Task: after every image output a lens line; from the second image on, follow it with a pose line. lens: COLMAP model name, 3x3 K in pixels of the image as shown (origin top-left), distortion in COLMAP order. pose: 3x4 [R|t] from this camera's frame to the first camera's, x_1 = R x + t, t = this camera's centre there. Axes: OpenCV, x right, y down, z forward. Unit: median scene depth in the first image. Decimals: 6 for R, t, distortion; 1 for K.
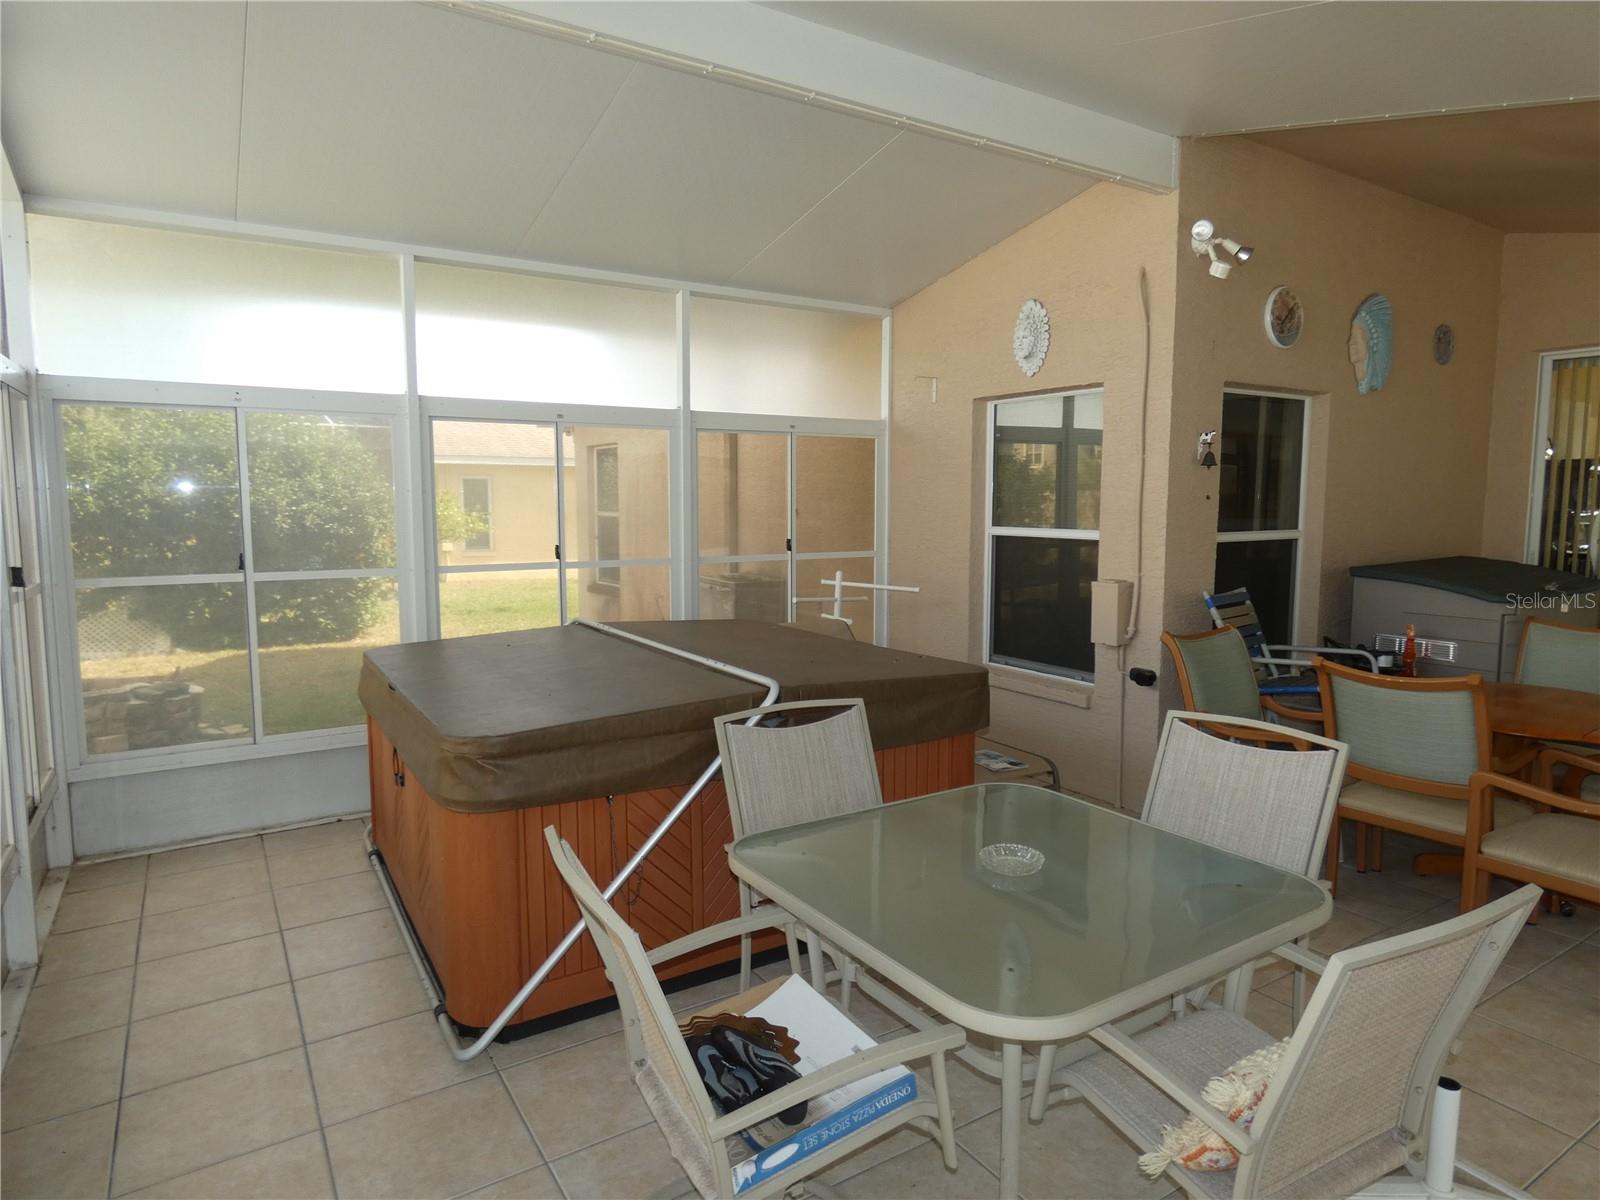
lens RADIAL K [[947.8, 0, 810.9], [0, 947.8, 598.4], [0, 0, 1]] dist [-0.020442, 0.001921]
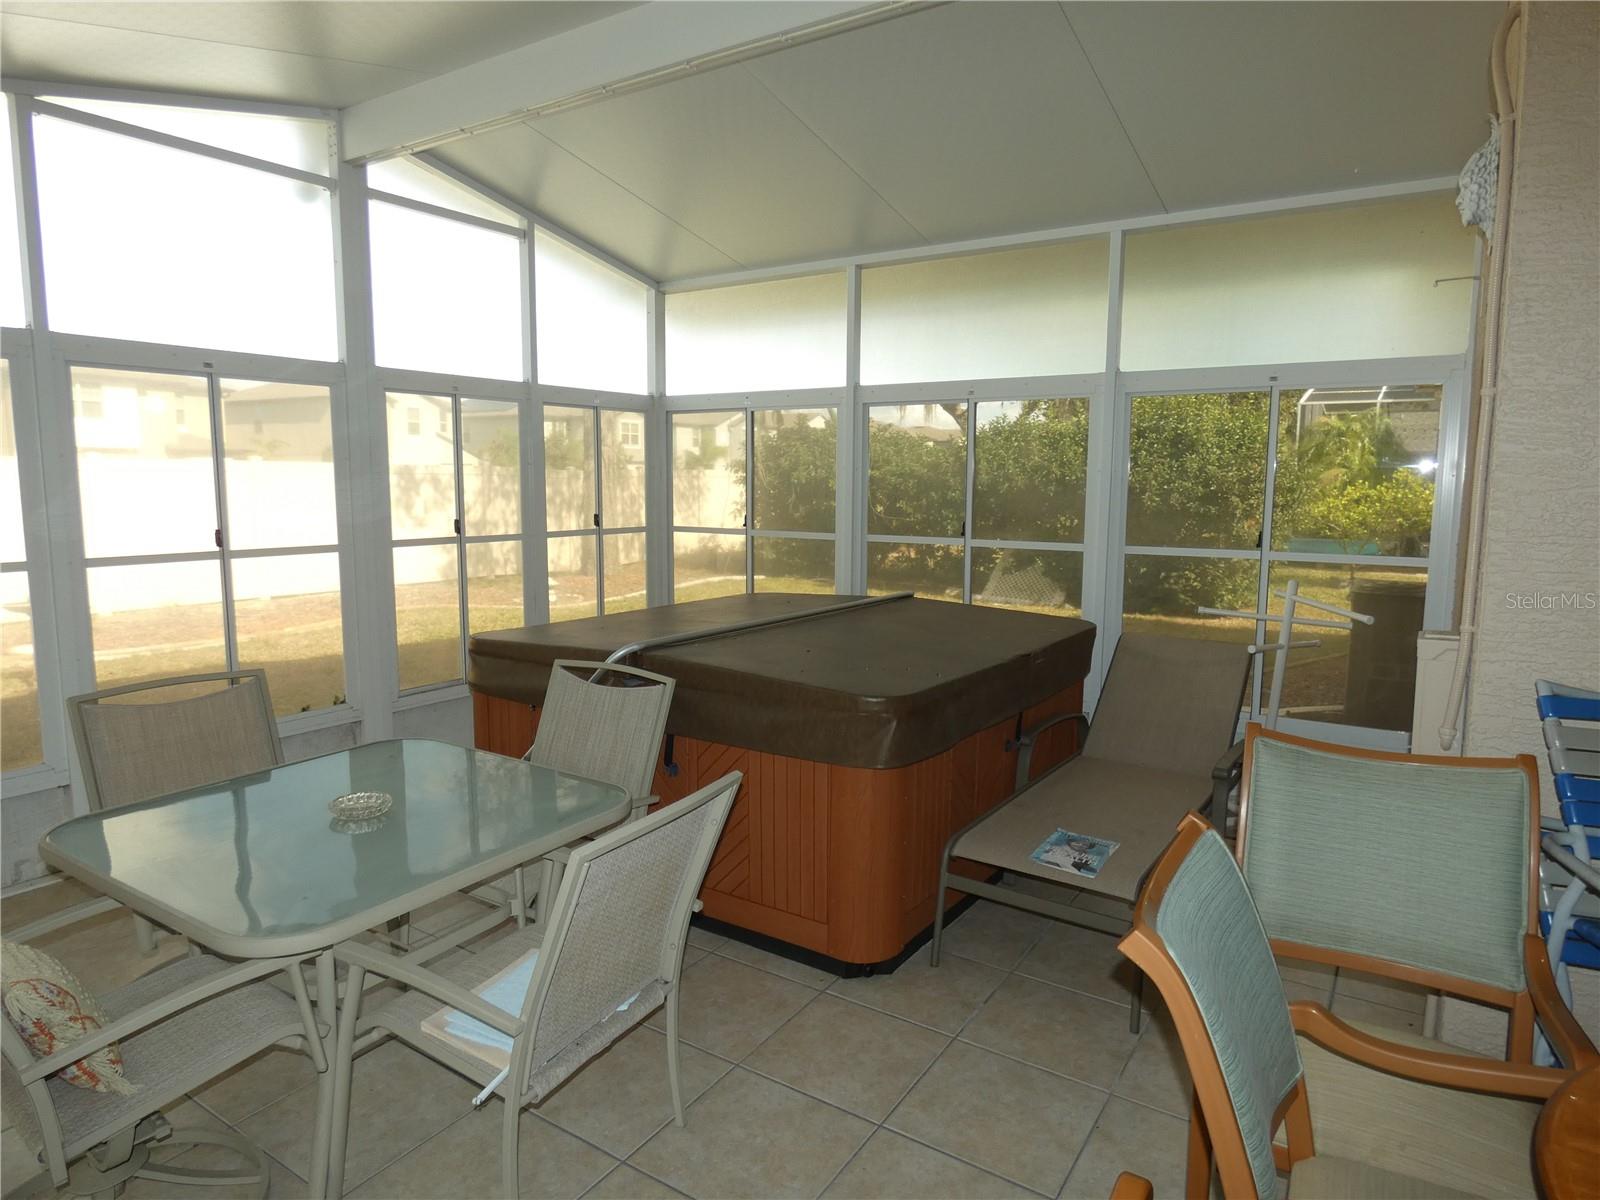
lens RADIAL K [[947.8, 0, 810.9], [0, 947.8, 598.4], [0, 0, 1]] dist [-0.020442, 0.001921]
pose [[0.409674, 0.115083, -0.904944, 0.701741], [-0.098933, 0.991764, 0.081337, -0.048393], [0.906851, 0.056208, 0.417685, 0.519433]]
